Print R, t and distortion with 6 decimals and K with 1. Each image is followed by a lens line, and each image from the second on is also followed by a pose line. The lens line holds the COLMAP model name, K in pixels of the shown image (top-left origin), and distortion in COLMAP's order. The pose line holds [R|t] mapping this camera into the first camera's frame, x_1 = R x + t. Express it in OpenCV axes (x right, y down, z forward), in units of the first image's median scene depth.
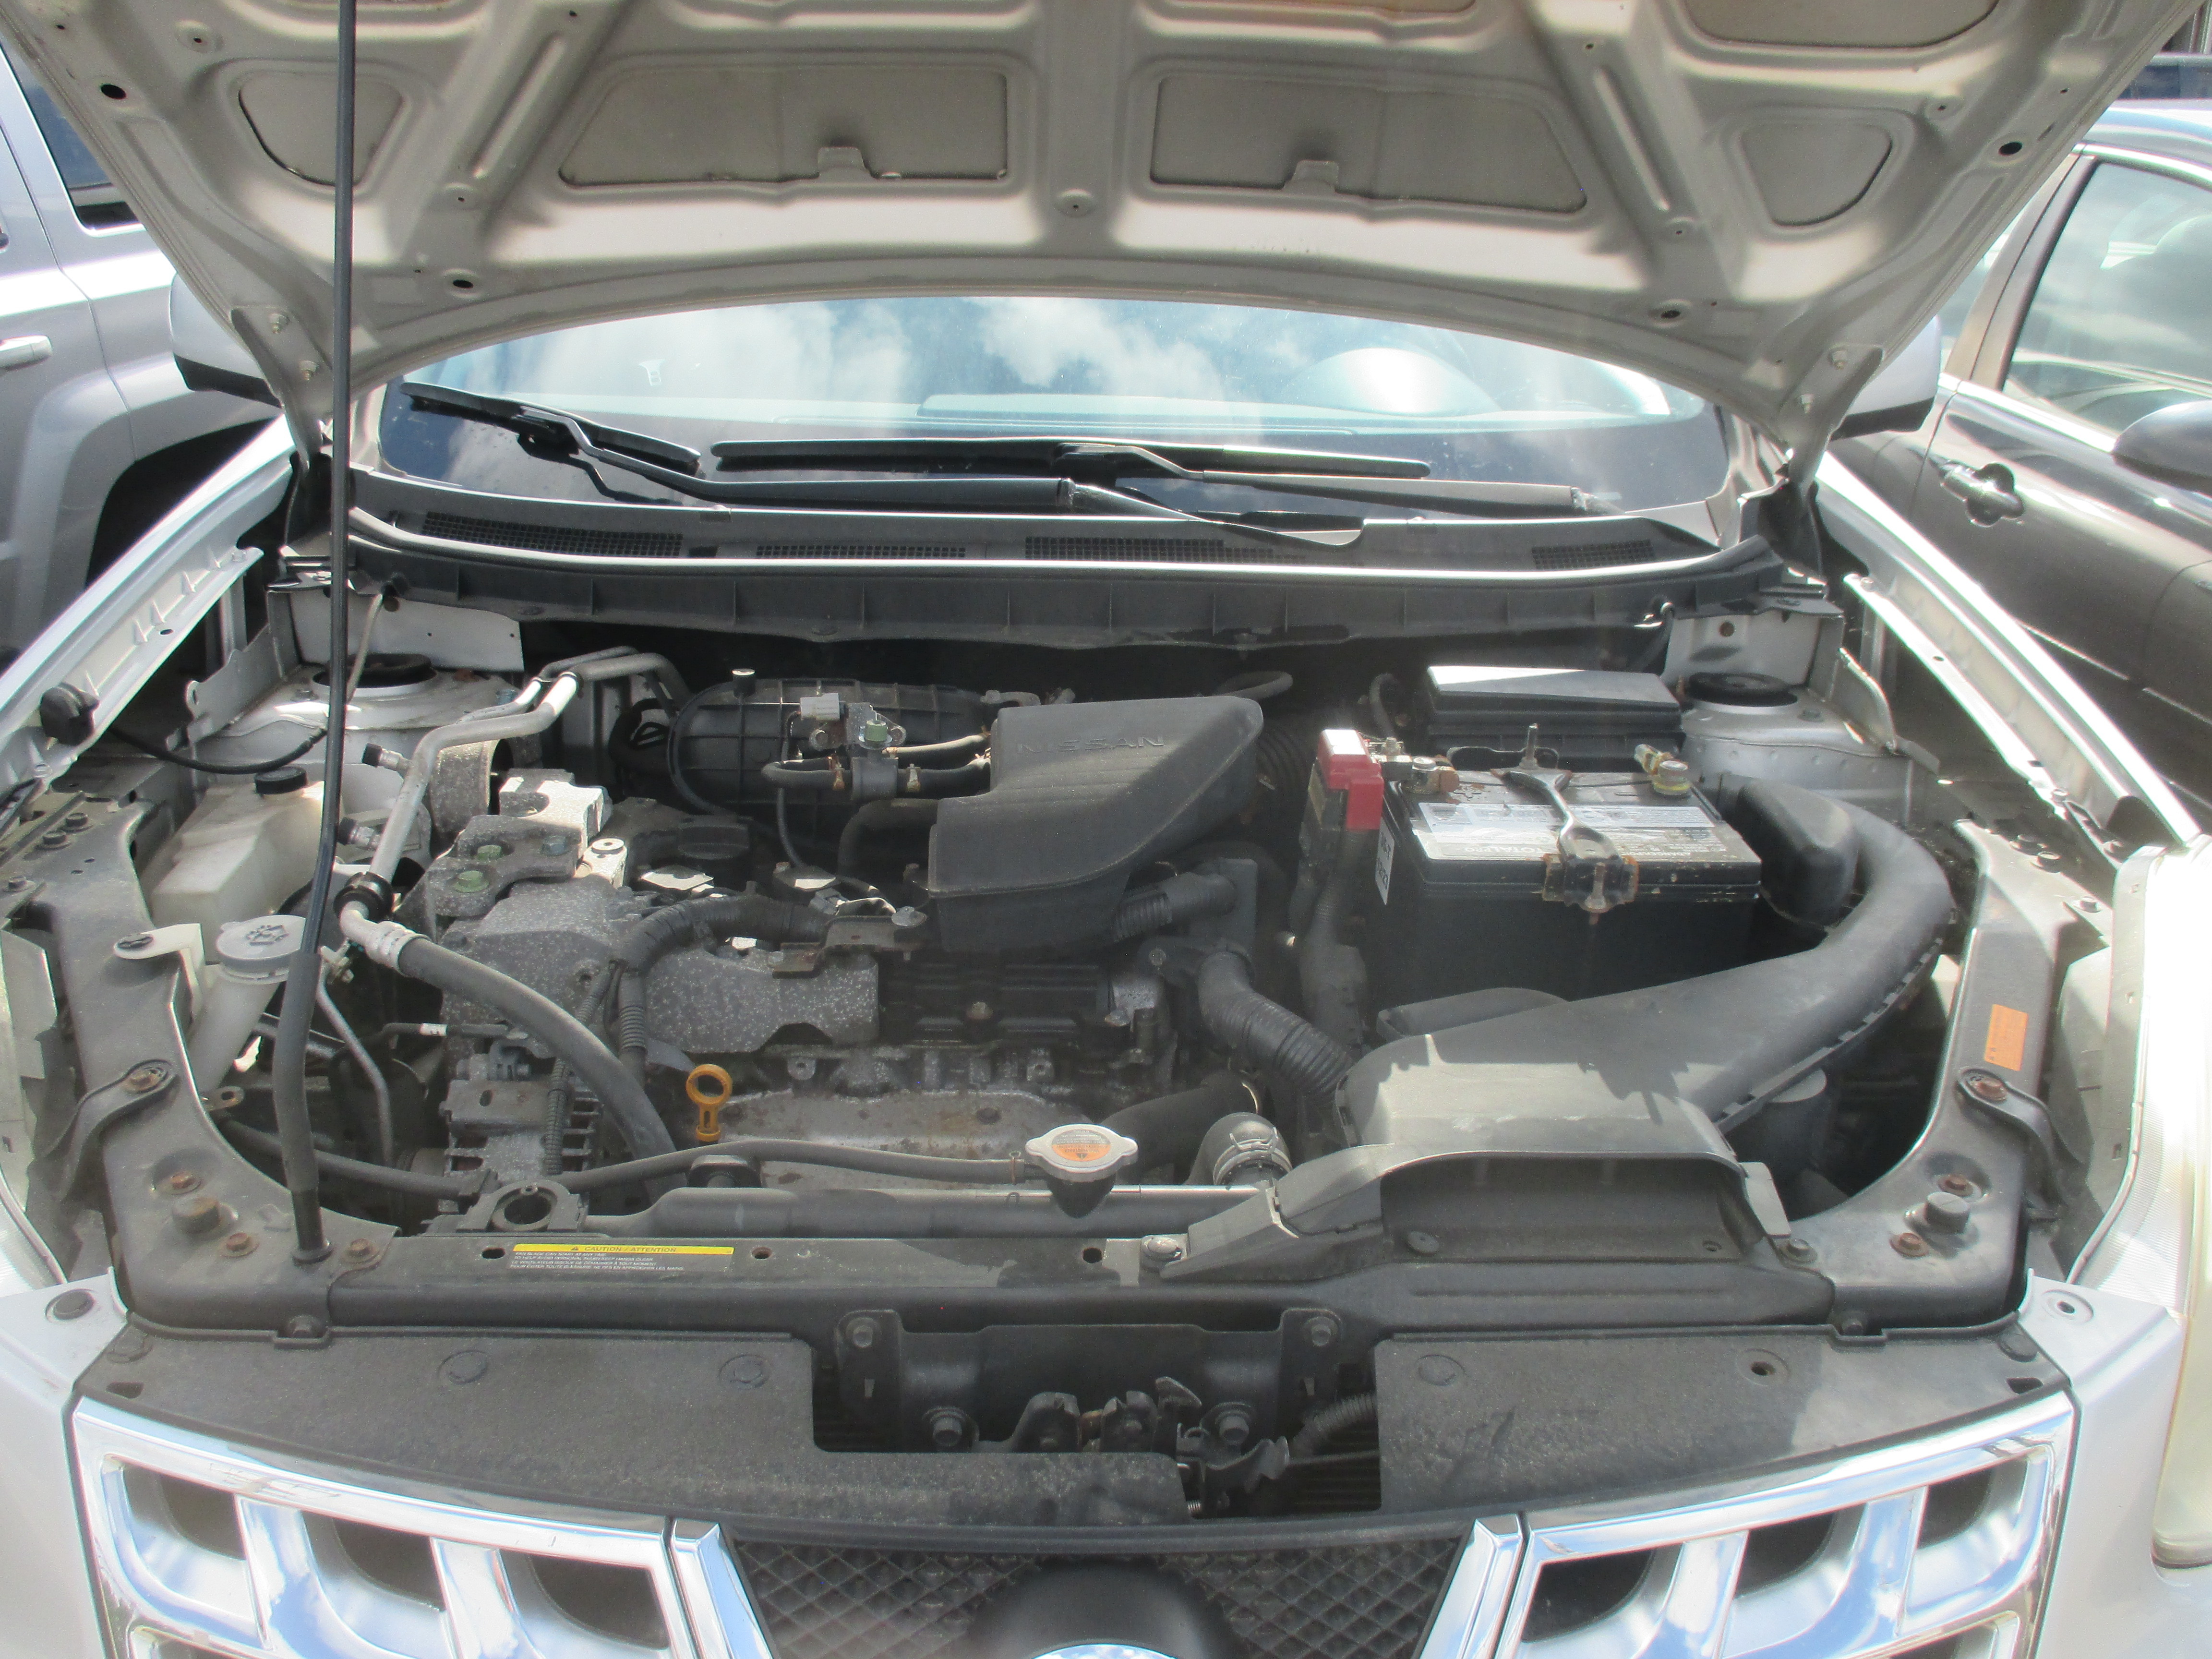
lens RADIAL K [[1810.3, 0, 1106.0], [0, 1810.3, 829.5], [0, 0, 1]] dist [-0.040485, -0.001187]
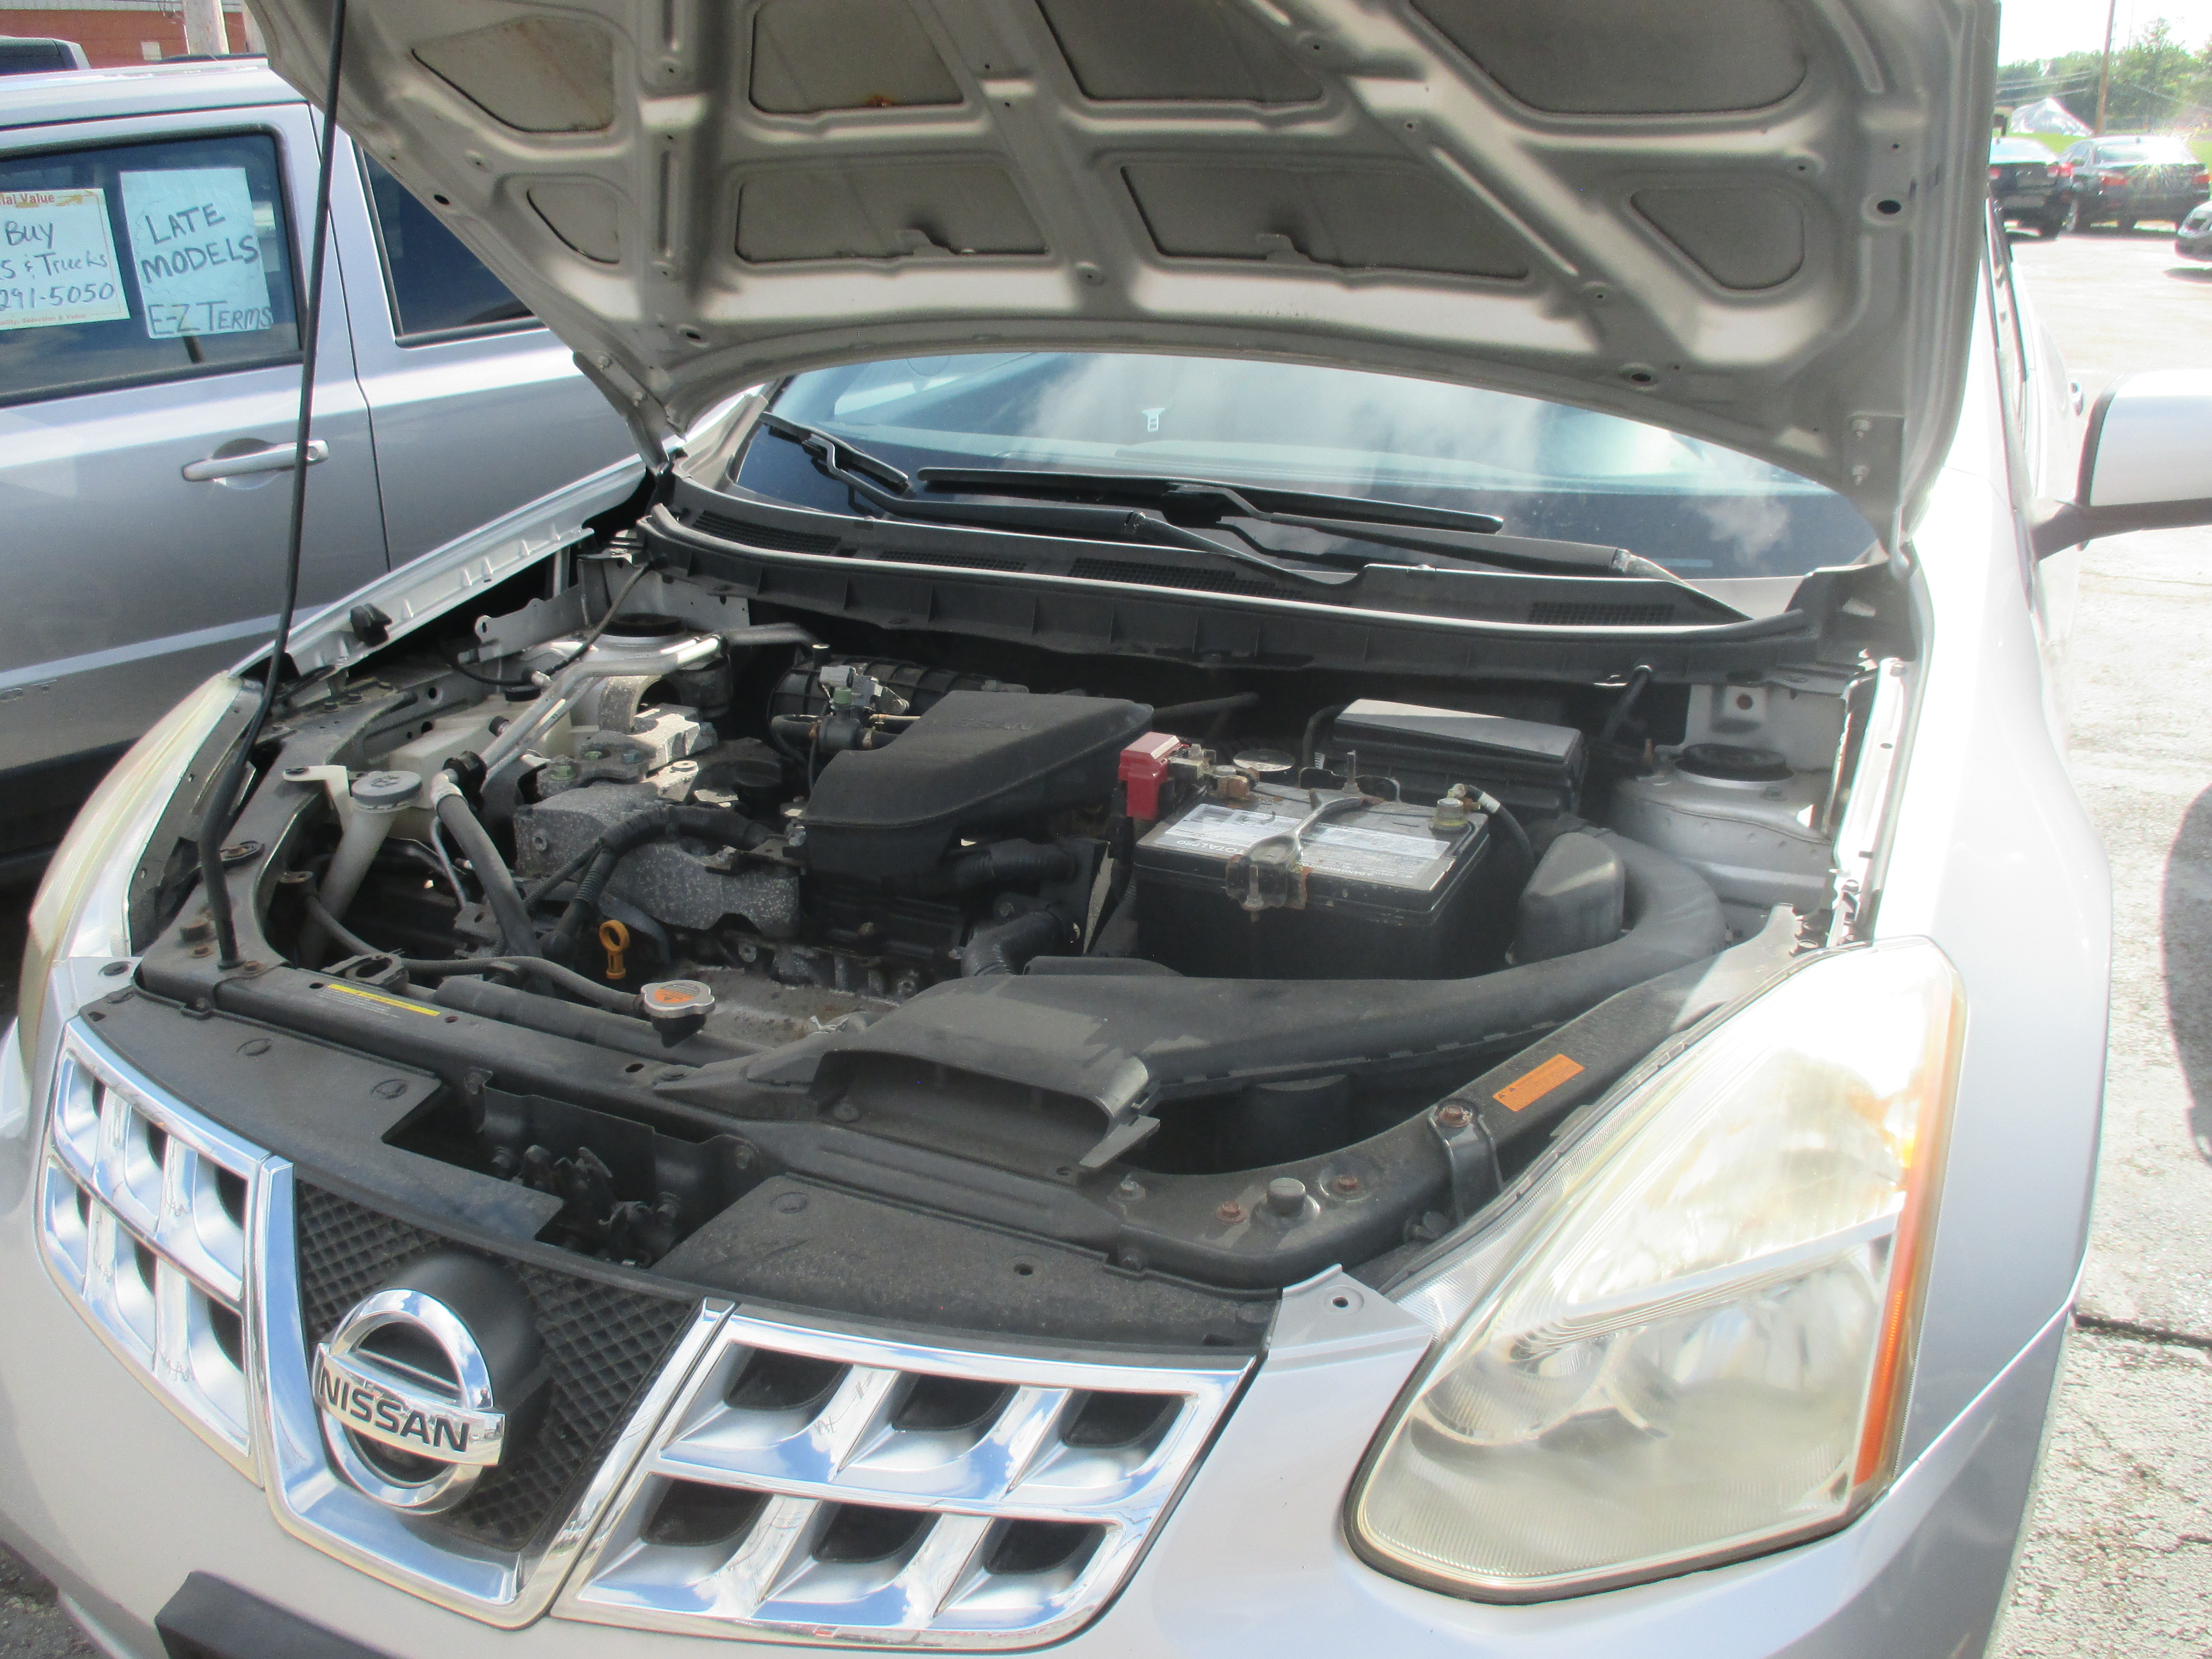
lens RADIAL K [[1810.3, 0, 1106.0], [0, 1810.3, 829.5], [0, 0, 1]] dist [-0.040485, -0.001187]
pose [[0.880802, 0.132774, -0.454488, 0.577128], [-0.148232, 0.988951, 0.001636, 0.007314], [0.449684, 0.065929, 0.890751, -0.018336]]
